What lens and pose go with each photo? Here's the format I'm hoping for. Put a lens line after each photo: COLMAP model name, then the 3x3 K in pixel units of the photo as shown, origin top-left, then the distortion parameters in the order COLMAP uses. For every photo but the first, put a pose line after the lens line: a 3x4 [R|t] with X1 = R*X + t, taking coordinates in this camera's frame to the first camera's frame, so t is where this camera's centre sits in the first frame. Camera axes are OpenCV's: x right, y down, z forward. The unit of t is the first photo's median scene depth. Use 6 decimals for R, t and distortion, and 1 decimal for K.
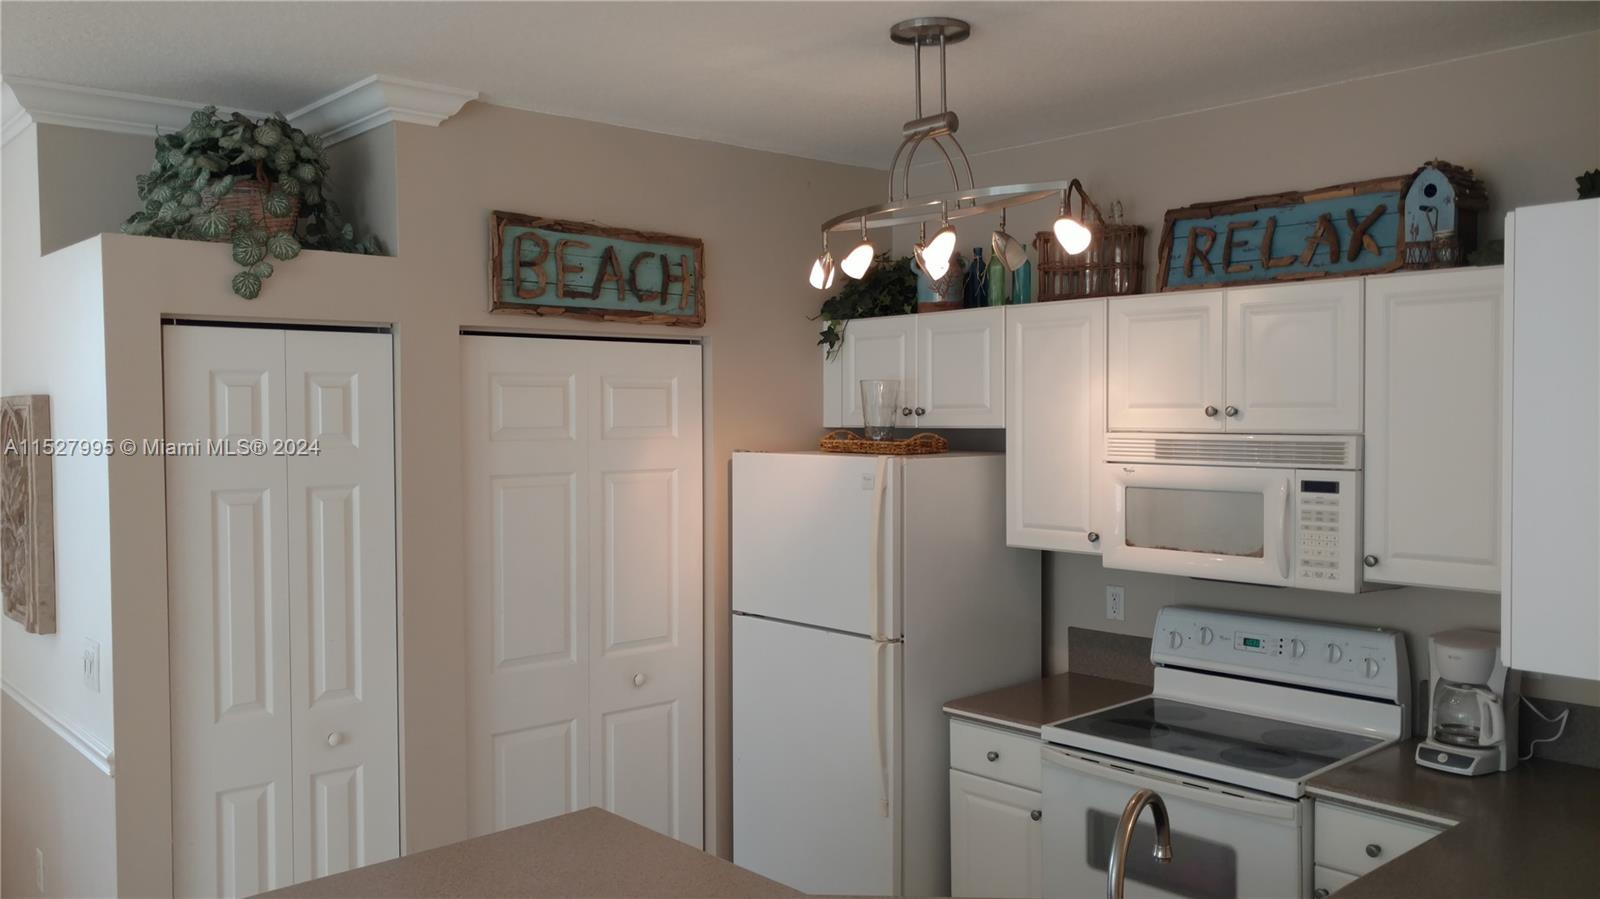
lens RADIAL K [[1266.1, 0, 809.1], [0, 1266.1, 446.4], [0, 0, 1]] dist [0.004494, 0.006669]
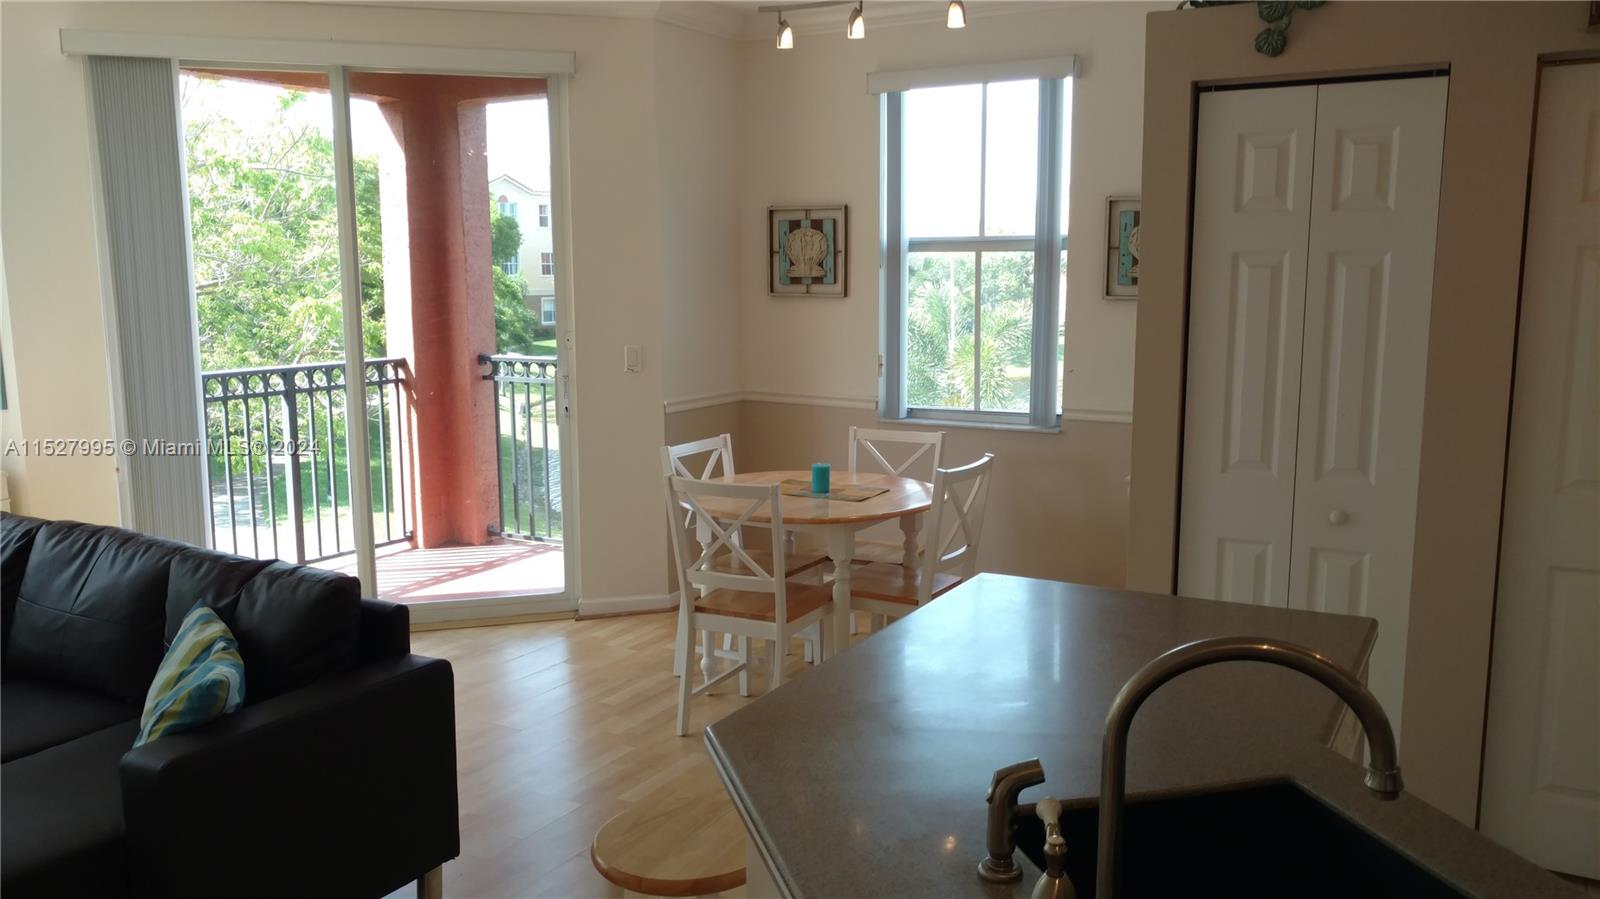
lens RADIAL K [[1267.3, 0, 805.0], [0, 1267.3, 451.8], [0, 0, 1]] dist [0.020761, -0.009446]
pose [[0.317741, 0.141897, -0.937500, 0.392788], [-0.028310, 0.989718, 0.140206, 0.056973], [0.947755, -0.018009, 0.318491, 0.307760]]
